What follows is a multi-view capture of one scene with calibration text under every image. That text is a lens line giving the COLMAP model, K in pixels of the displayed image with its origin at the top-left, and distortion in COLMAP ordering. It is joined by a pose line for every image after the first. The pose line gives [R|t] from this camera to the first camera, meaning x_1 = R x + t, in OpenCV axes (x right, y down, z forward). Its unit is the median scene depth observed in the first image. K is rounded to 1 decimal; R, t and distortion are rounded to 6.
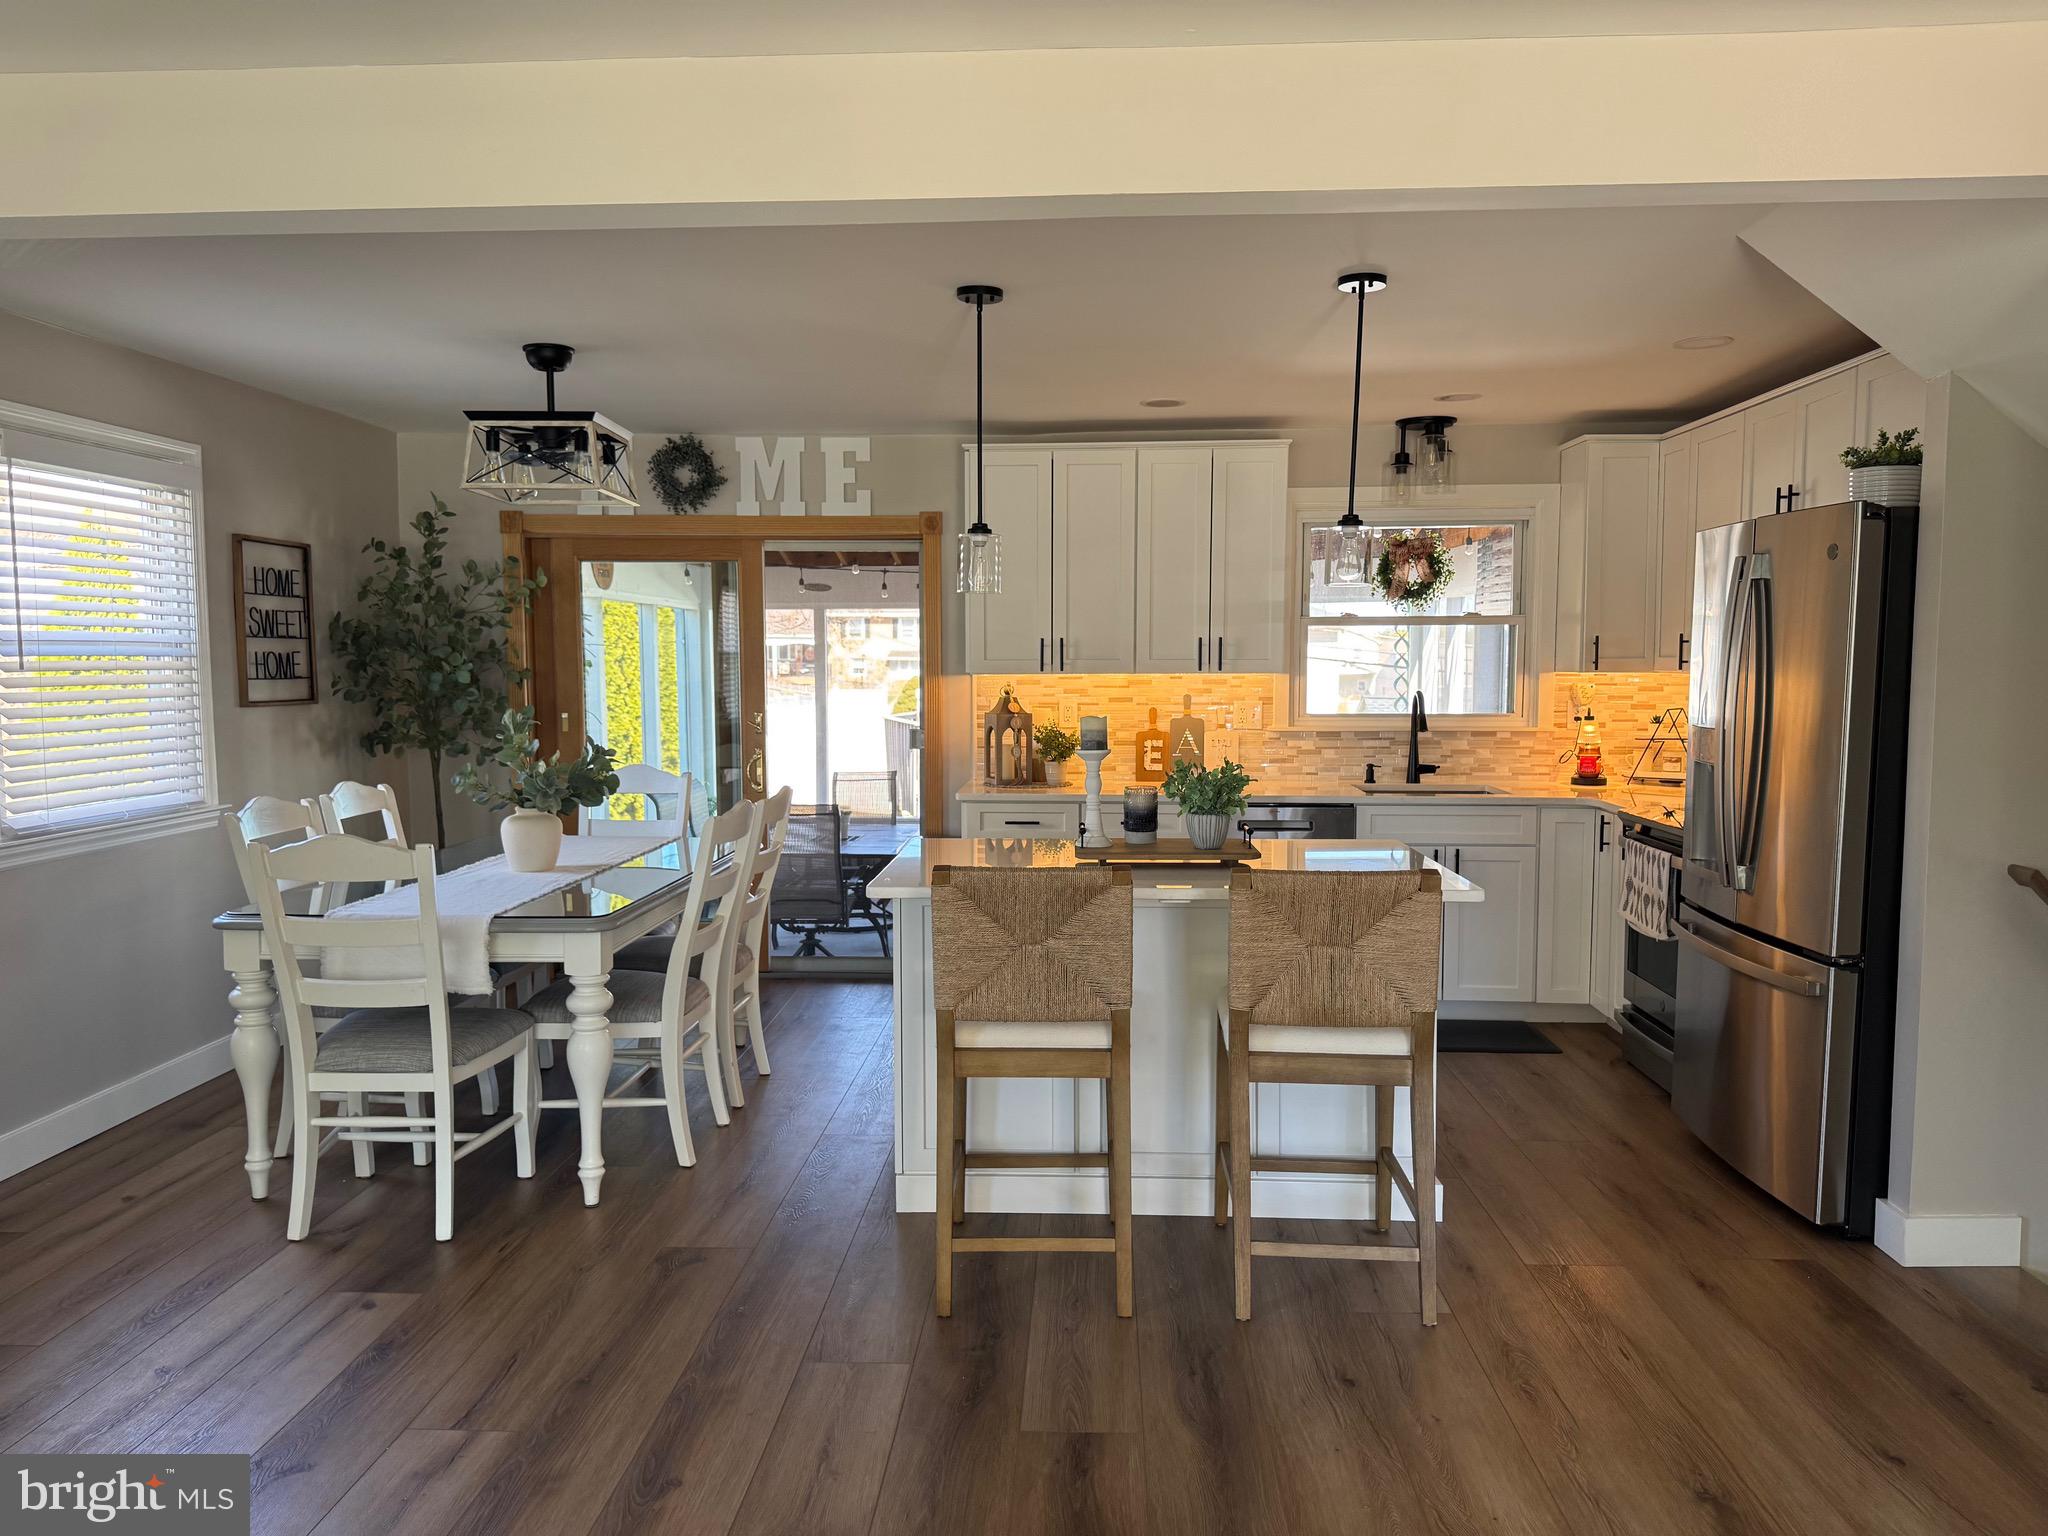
lens RADIAL K [[1448.4, 0, 1036.2], [0, 1448.4, 773.4], [0, 0, 1]] dist [0.043619, -0.056472]
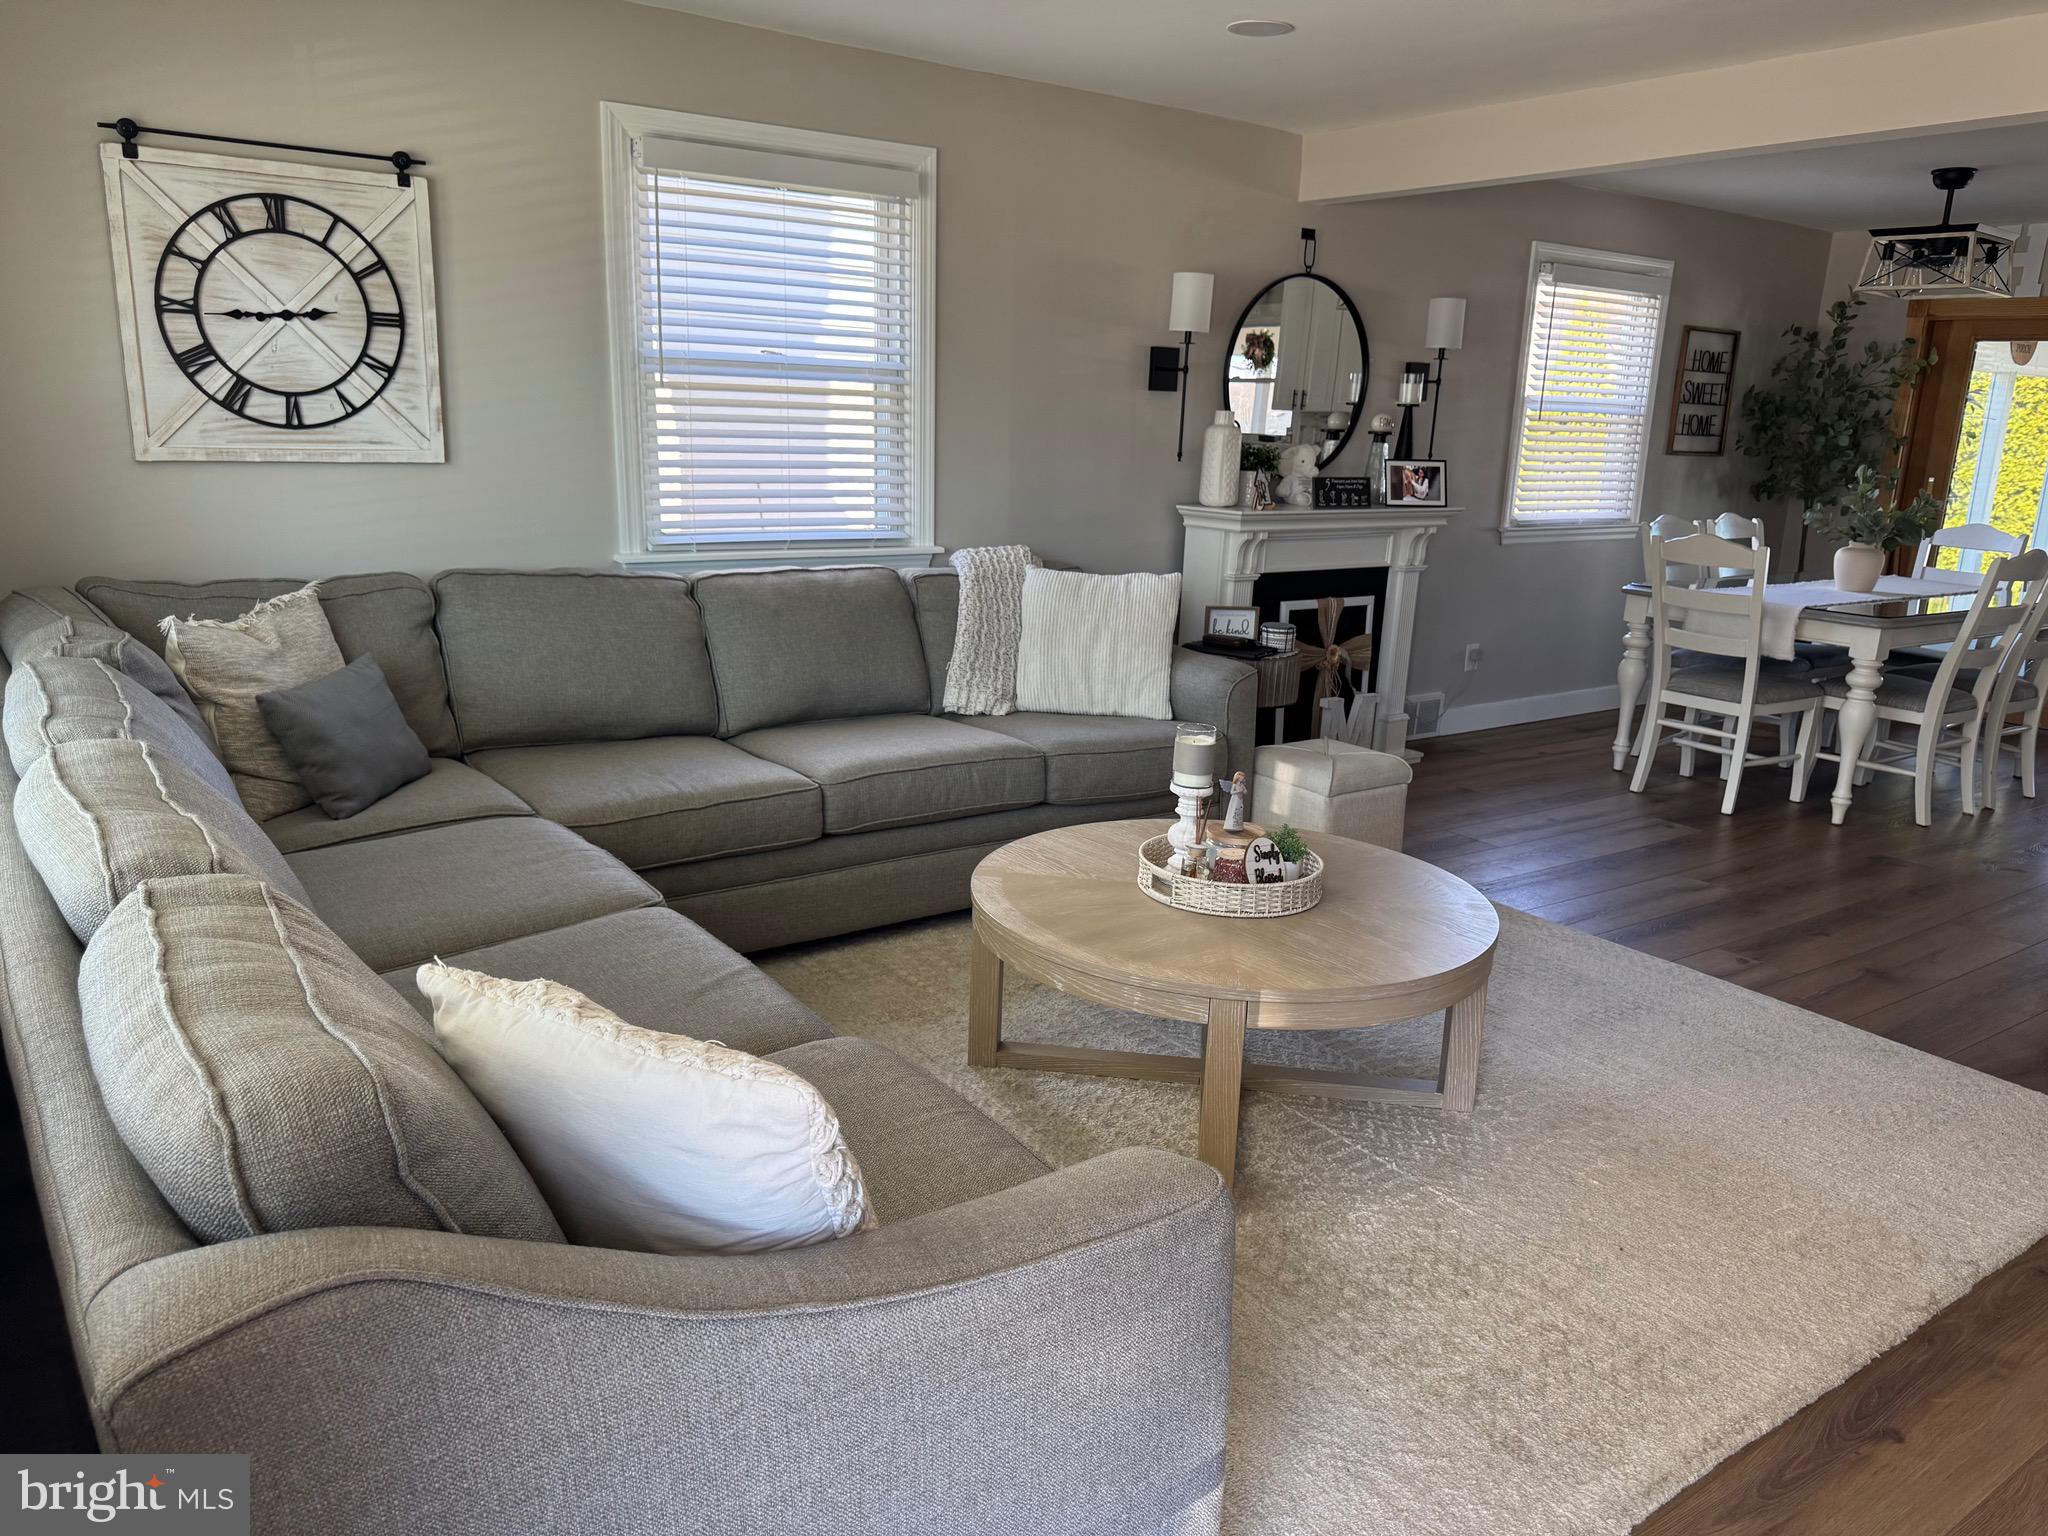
lens RADIAL K [[1448.4, 0, 1022.7], [0, 1448.4, 775.1], [0, 0, 1]] dist [0.043619, -0.056472]
pose [[0.611829, 0.217626, -0.760463, 0.190146], [-0.099474, 0.974943, 0.198974, 0.034194], [0.784710, -0.046092, 0.618147, -0.331658]]
